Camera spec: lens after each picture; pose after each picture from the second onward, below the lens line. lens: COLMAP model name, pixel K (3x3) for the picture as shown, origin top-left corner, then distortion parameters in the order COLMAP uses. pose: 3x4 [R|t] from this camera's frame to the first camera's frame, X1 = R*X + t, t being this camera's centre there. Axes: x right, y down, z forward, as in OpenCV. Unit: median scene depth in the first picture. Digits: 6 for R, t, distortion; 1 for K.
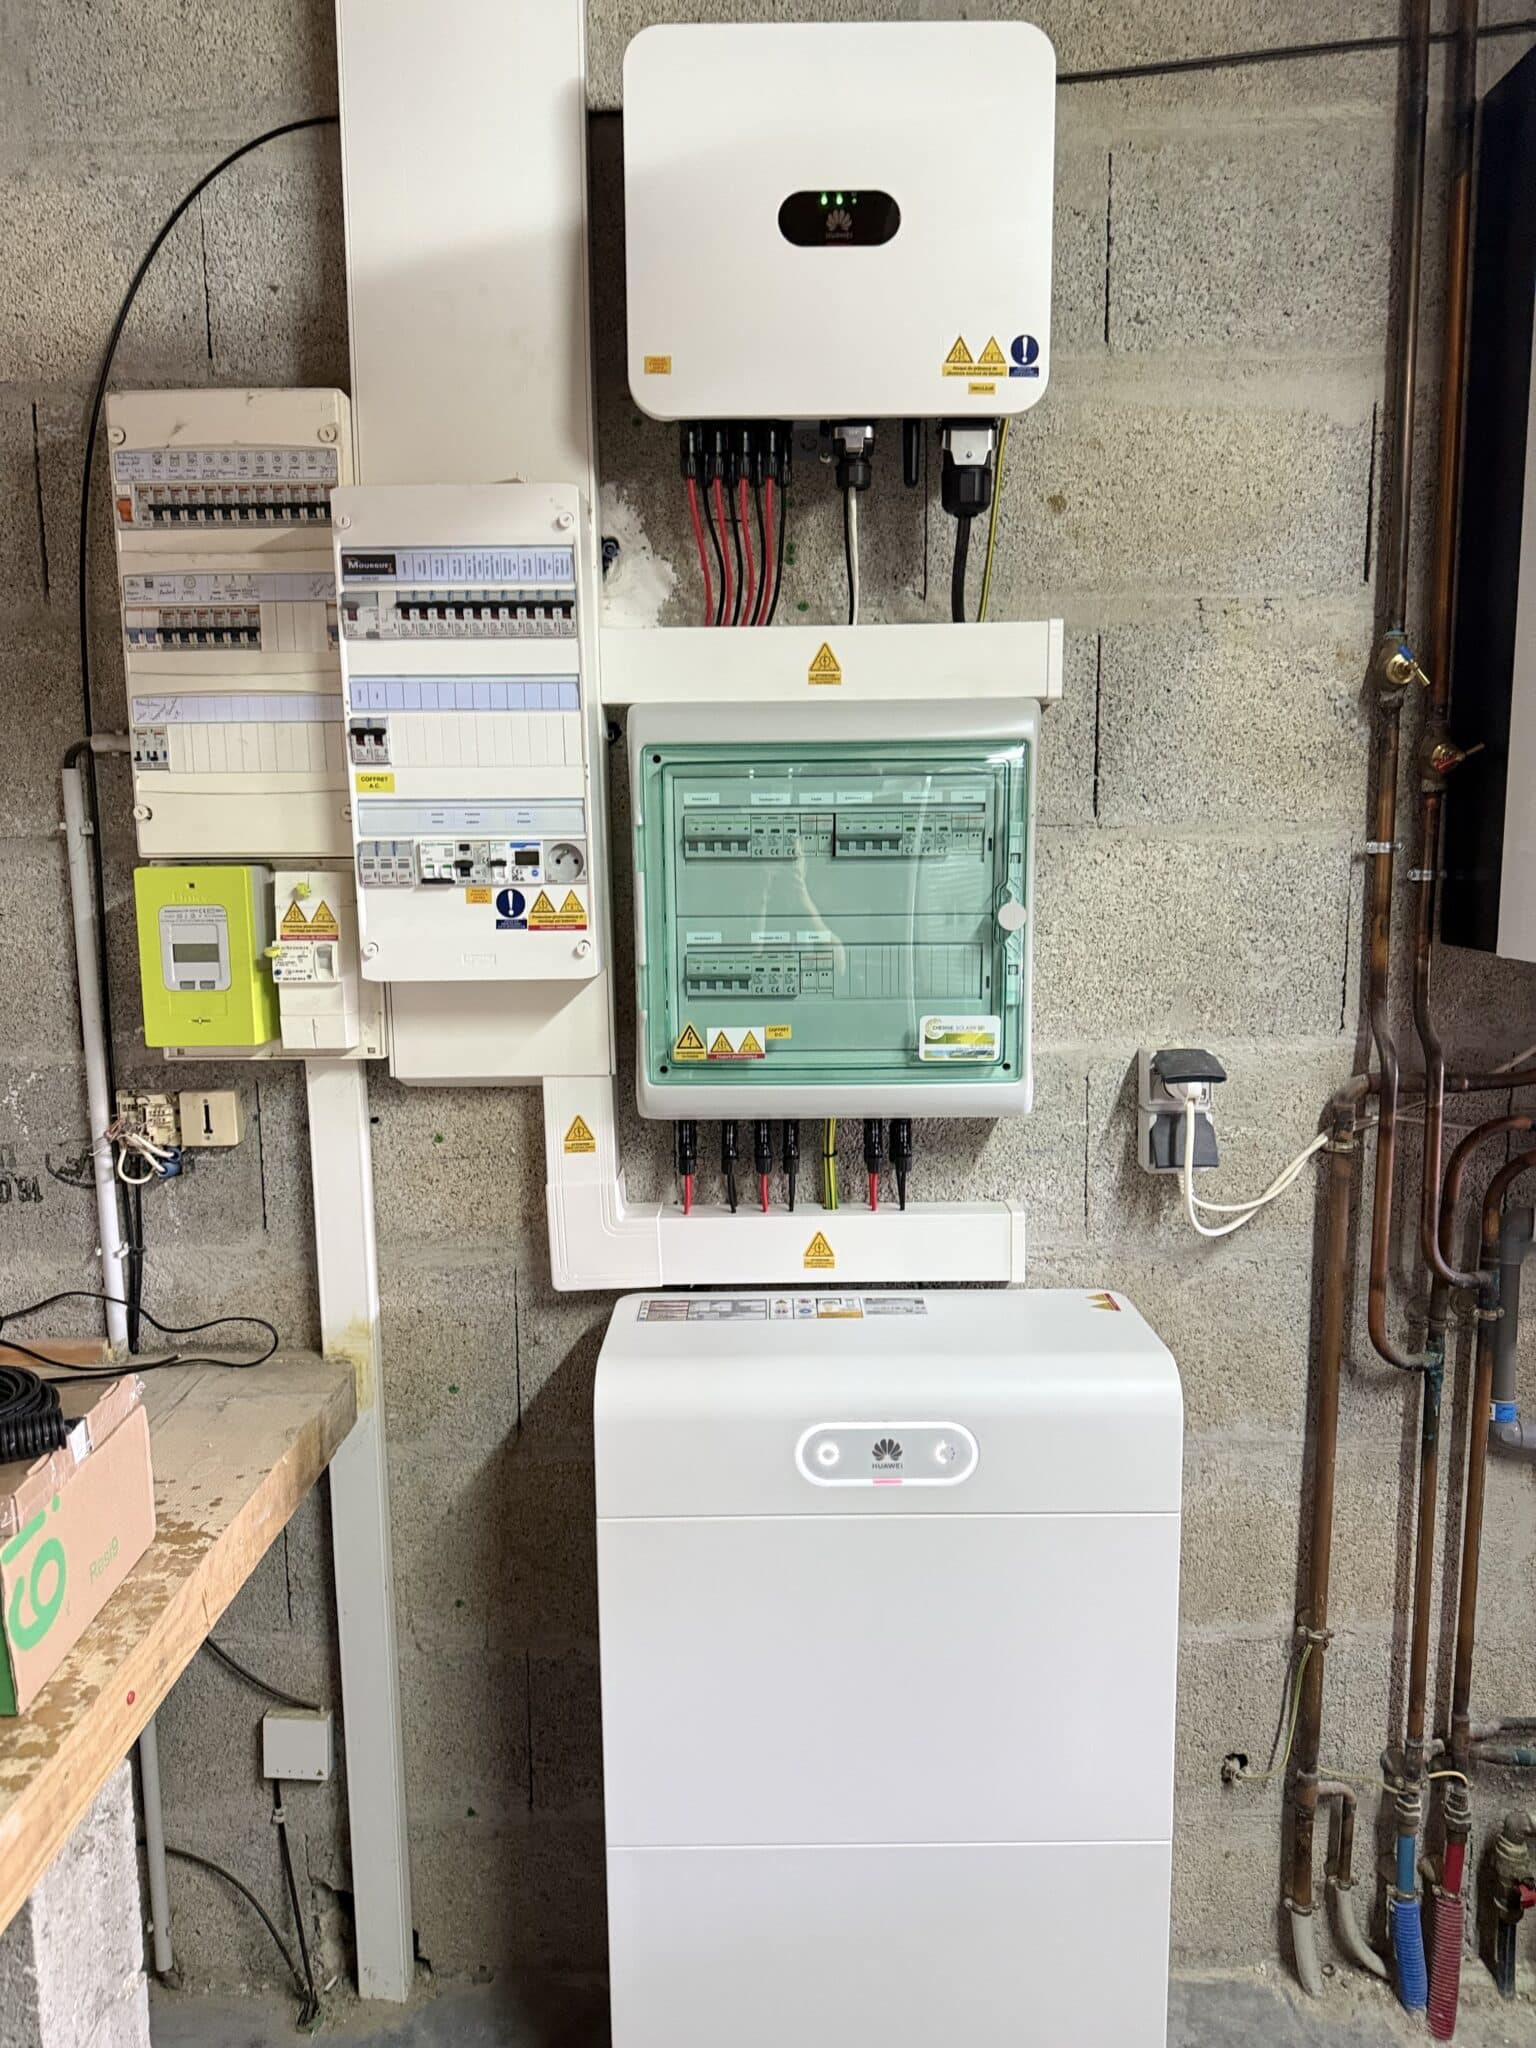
lens RADIAL K [[1619.0, 0, 860.8], [0, 1619.0, 1101.6], [0, 0, 1]] dist [0.070045, -0.150725]
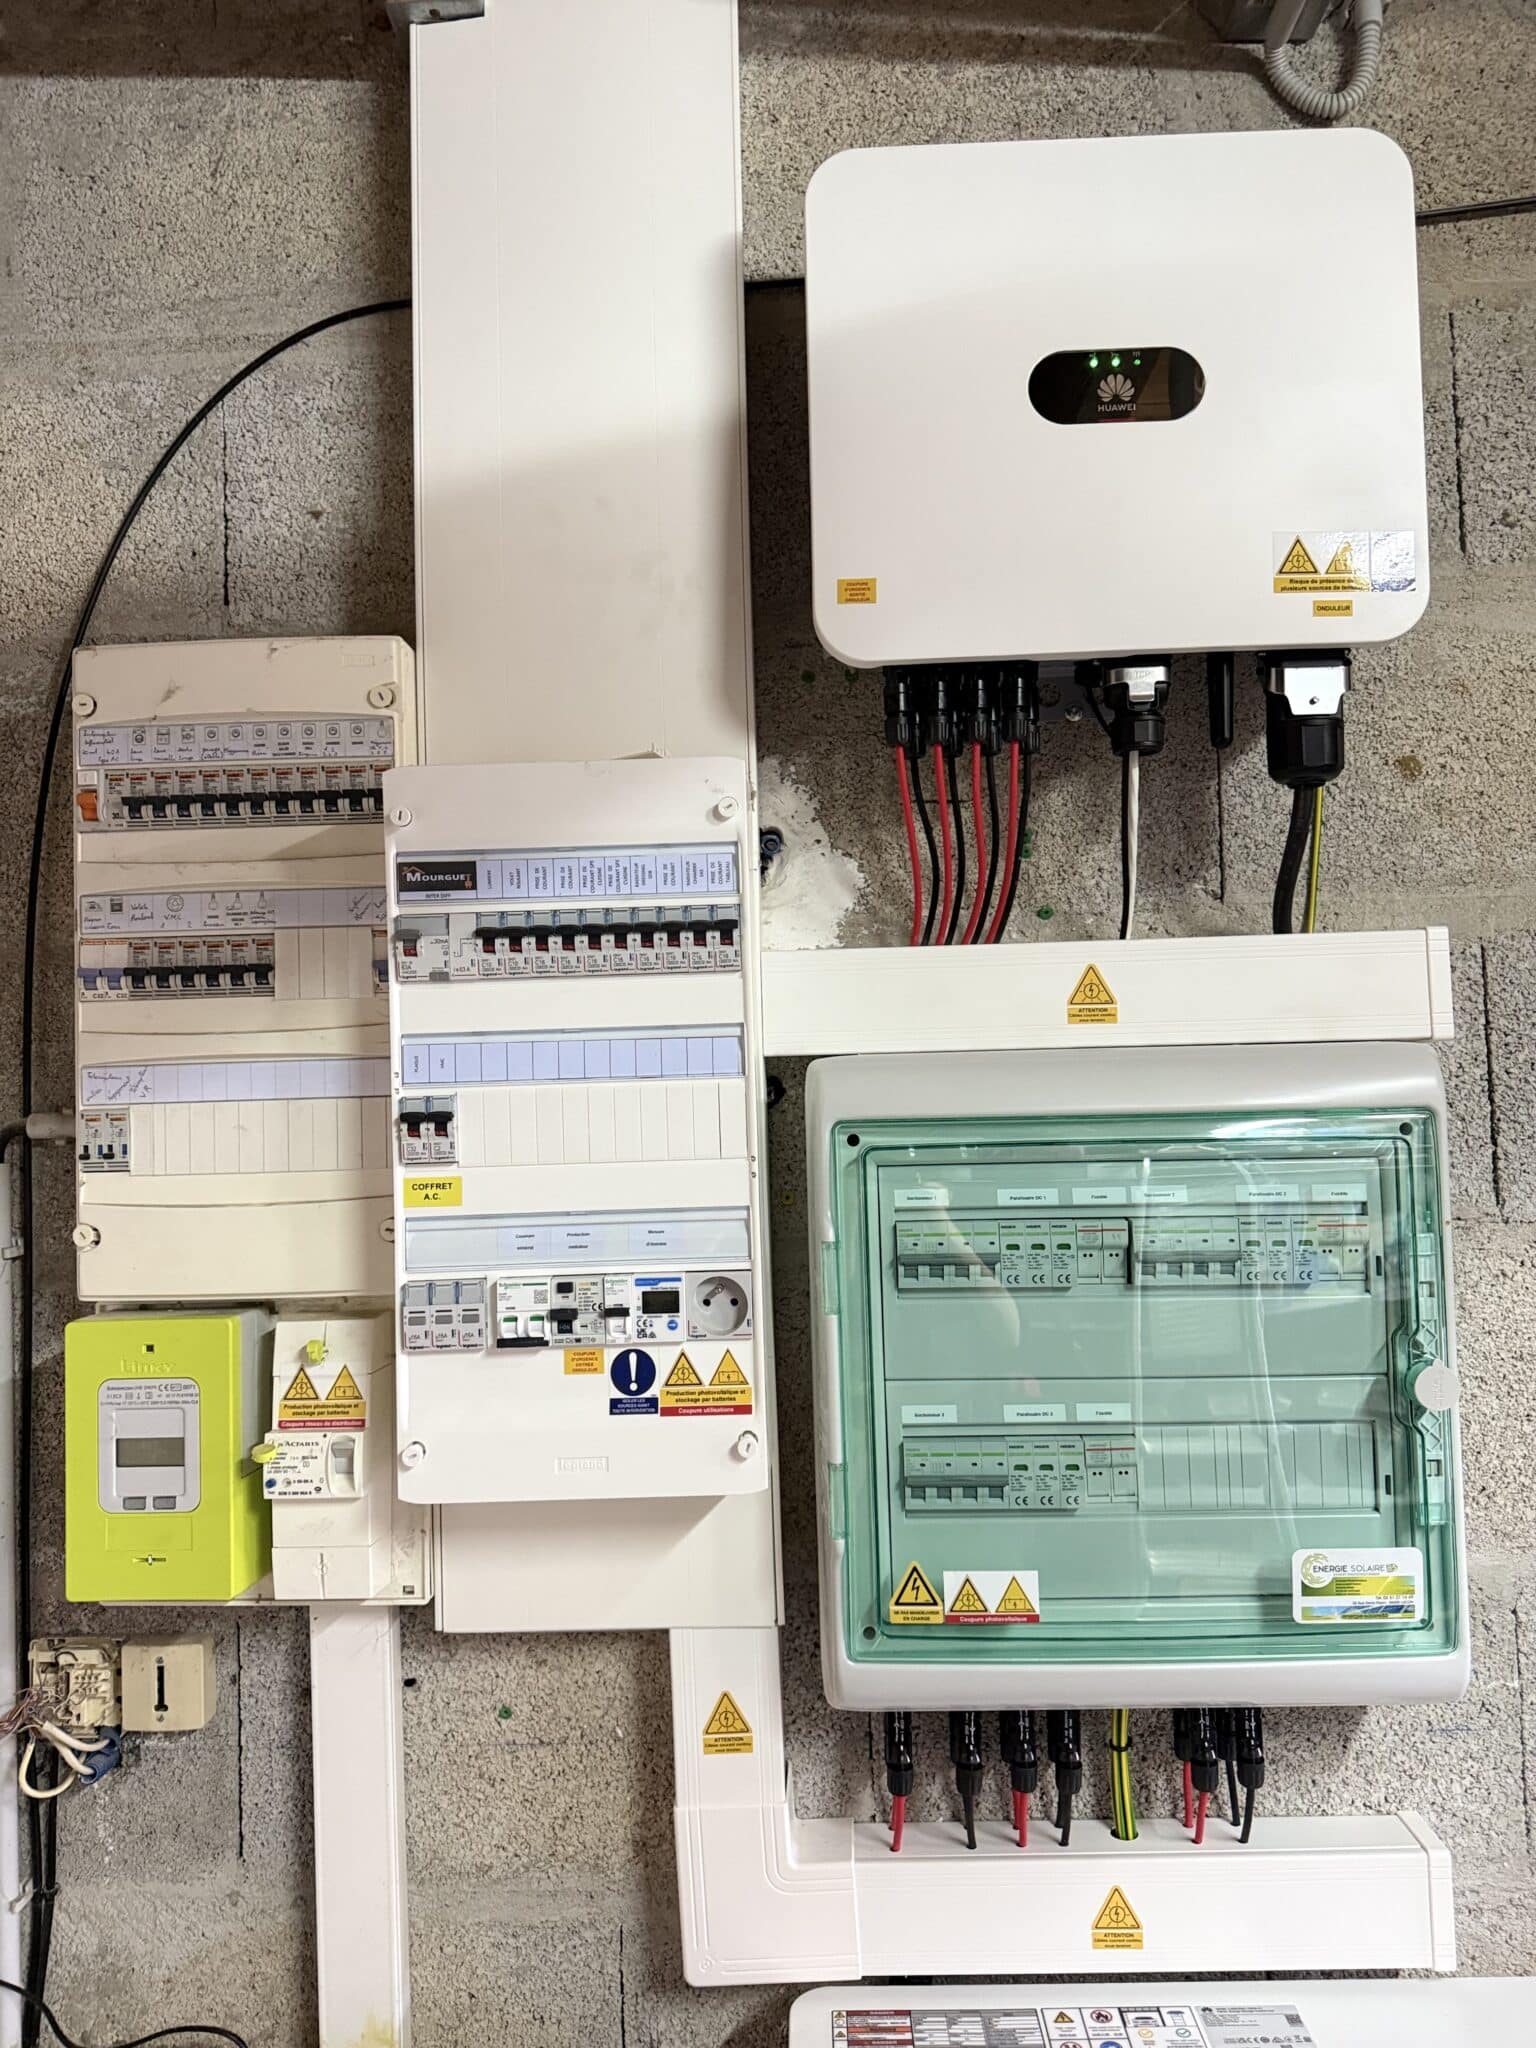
lens RADIAL K [[1718.7, 0, 901.4], [0, 1718.7, 1071.6], [0, 0, 1]] dist [0.081032, -0.199539]
pose [[0.999612, -0.020609, -0.018738, -0.090343], [0.016699, 0.981827, -0.189043, -0.103446], [0.022294, 0.188657, 0.981790, 0.296593]]
